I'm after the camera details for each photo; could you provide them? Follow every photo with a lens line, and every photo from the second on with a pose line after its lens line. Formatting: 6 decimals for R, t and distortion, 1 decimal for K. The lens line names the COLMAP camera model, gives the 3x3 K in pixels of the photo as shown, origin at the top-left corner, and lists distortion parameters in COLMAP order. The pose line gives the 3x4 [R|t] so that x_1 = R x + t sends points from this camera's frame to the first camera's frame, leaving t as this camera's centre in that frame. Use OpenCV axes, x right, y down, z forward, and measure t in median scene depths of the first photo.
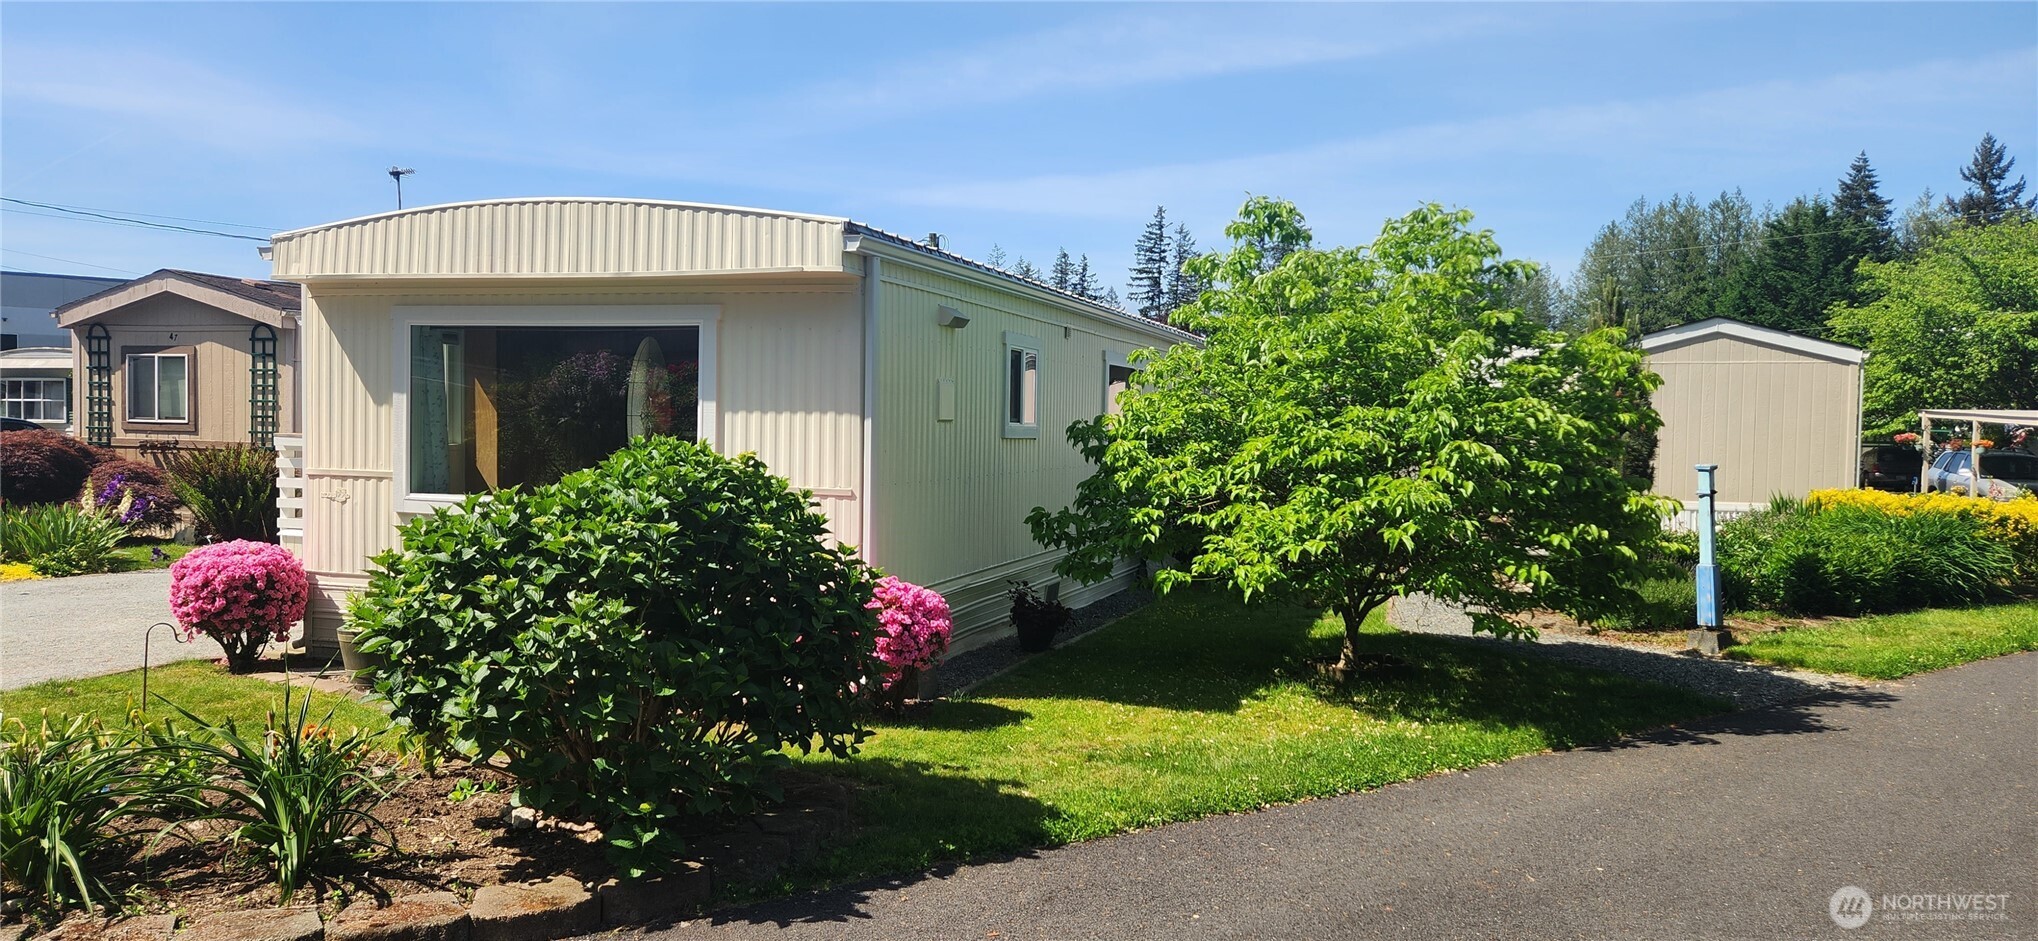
lens RADIAL K [[1353.1, 0, 1005.2], [0, 1353.1, 490.8], [0, 0, 1]] dist [0.074414, -0.061352]
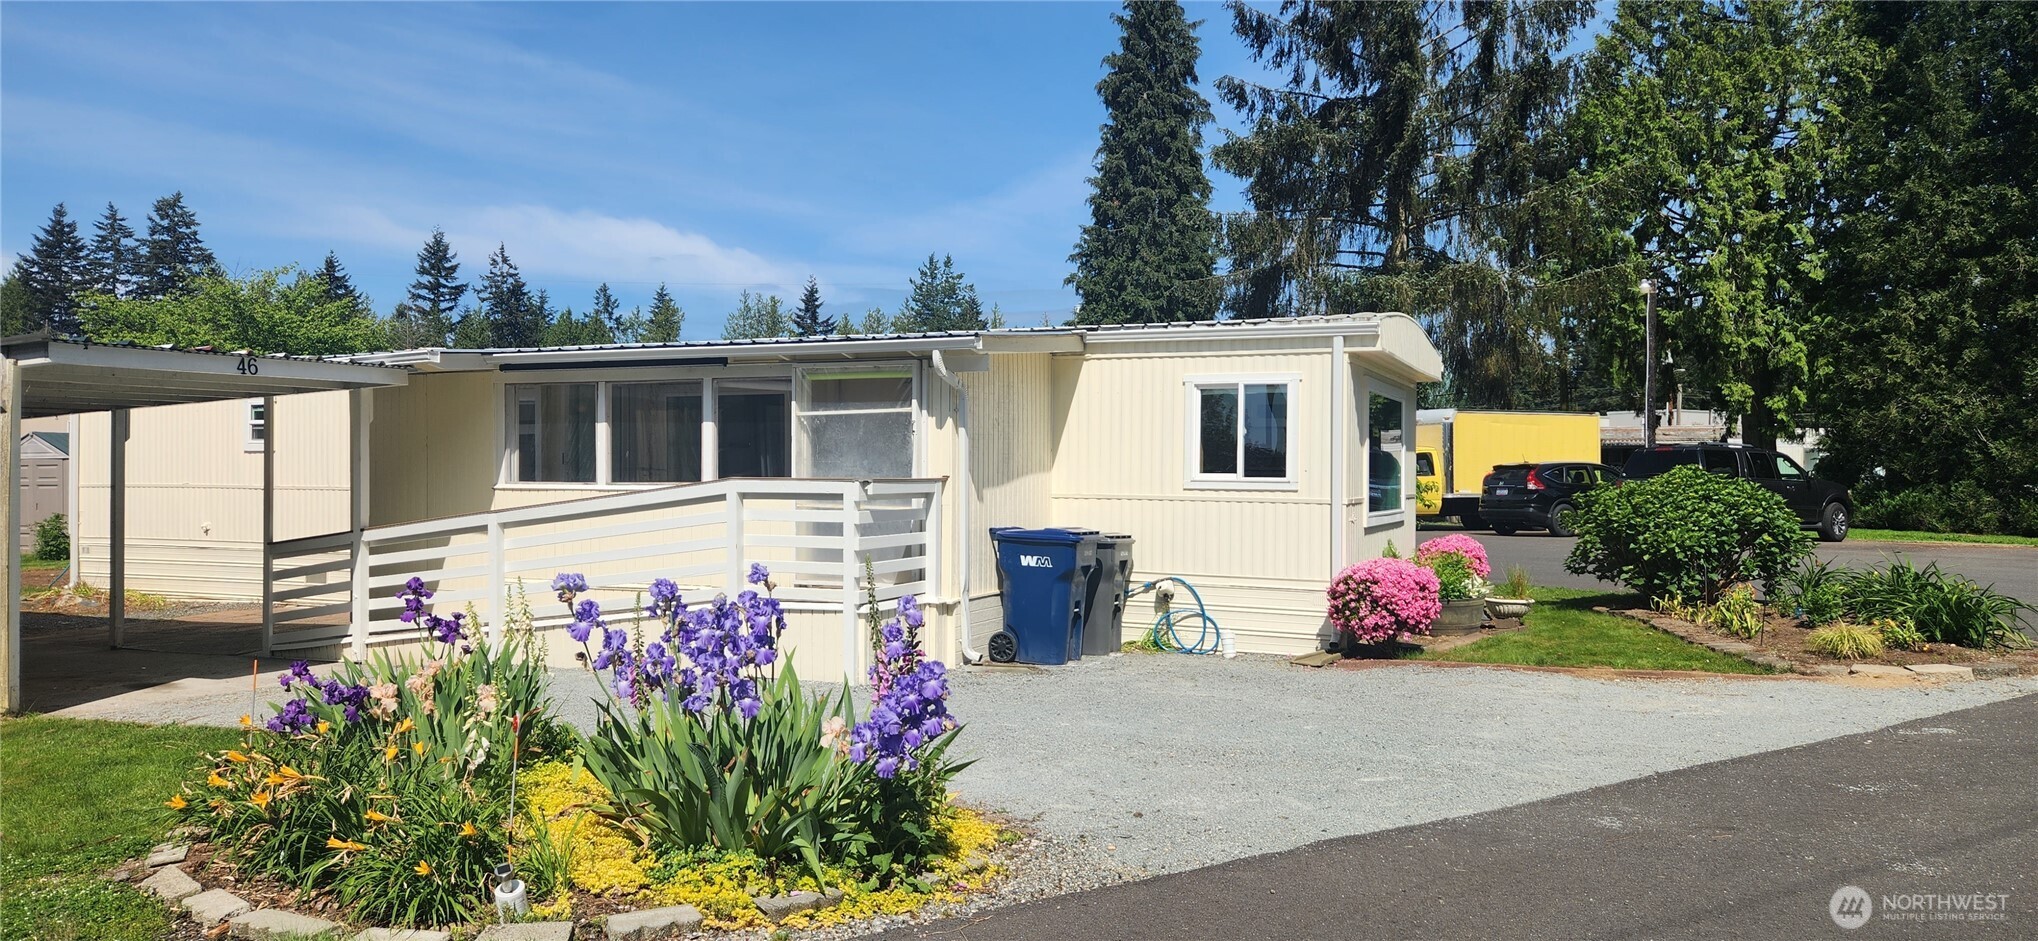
lens RADIAL K [[1353.1, 0, 1028.3], [0, 1353.1, 470.2], [0, 0, 1]] dist [0.074414, -0.061352]
pose [[0.072530, -0.016250, 0.997234, -1.245016], [0.046899, 0.998817, 0.012865, -0.050634], [-0.996263, 0.045836, 0.073206, 0.848291]]
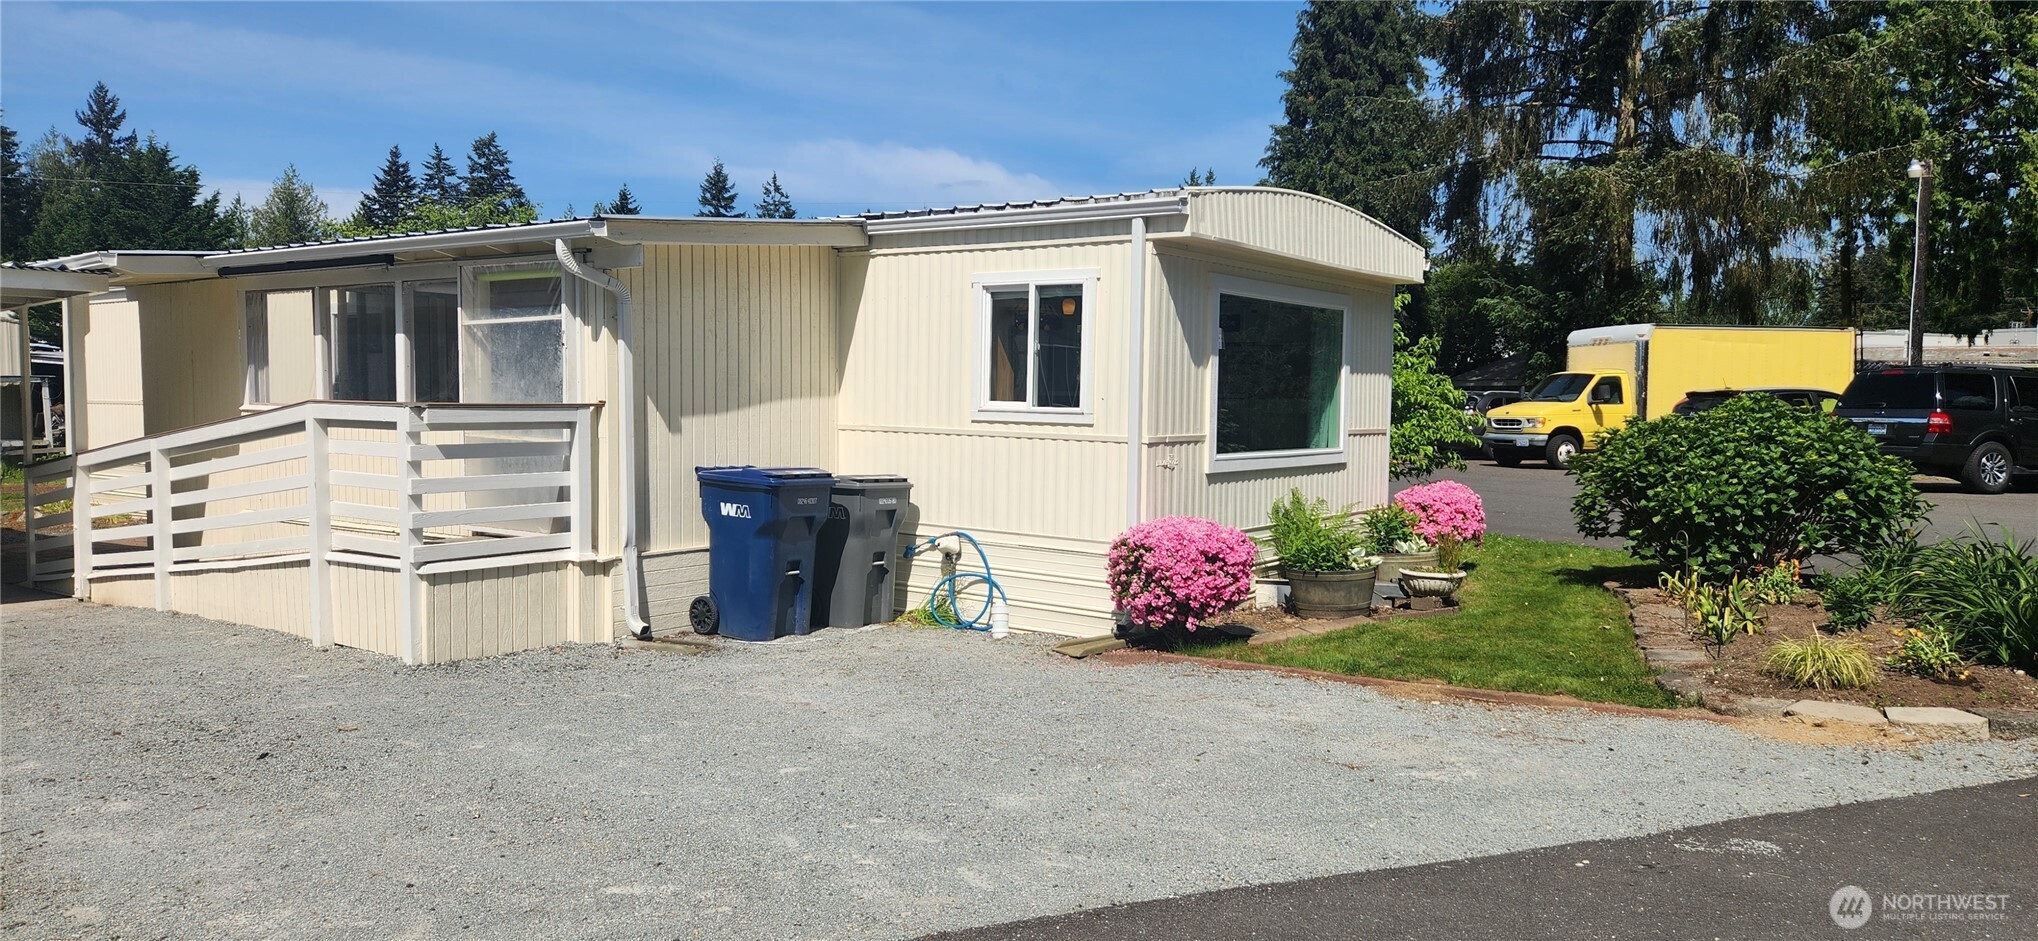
lens RADIAL K [[1353.1, 0, 1025.8], [0, 1353.1, 474.2], [0, 0, 1]] dist [0.074414, -0.061352]
pose [[0.286157, -0.071556, 0.955507, -1.003574], [0.041764, 0.997191, 0.062170, -0.036281], [-0.957272, 0.022115, 0.288341, 0.577135]]
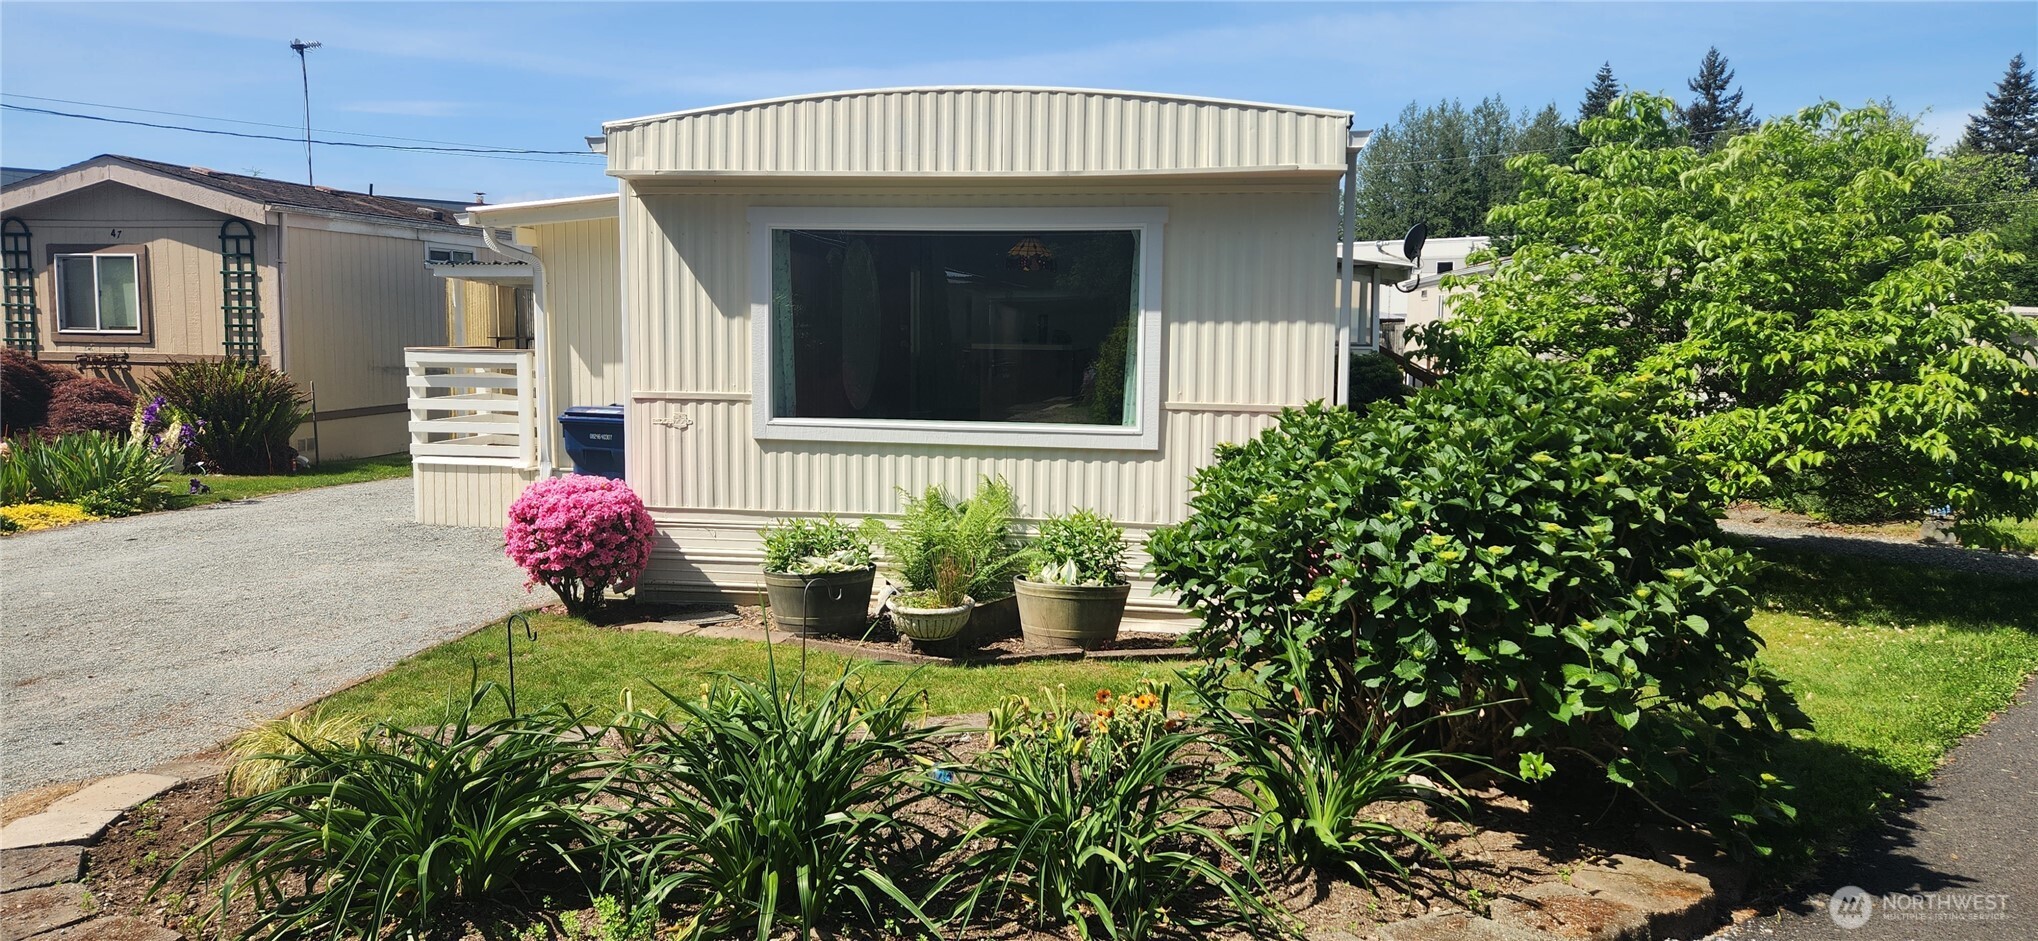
lens RADIAL K [[1353.1, 0, 1009.3], [0, 1353.1, 455.0], [0, 0, 1]] dist [0.074414, -0.061352]
pose [[0.985577, -0.025093, 0.167358, -0.295893], [0.016841, 0.998580, 0.050545, -0.010880], [-0.168389, -0.046998, 0.984600, 0.067181]]
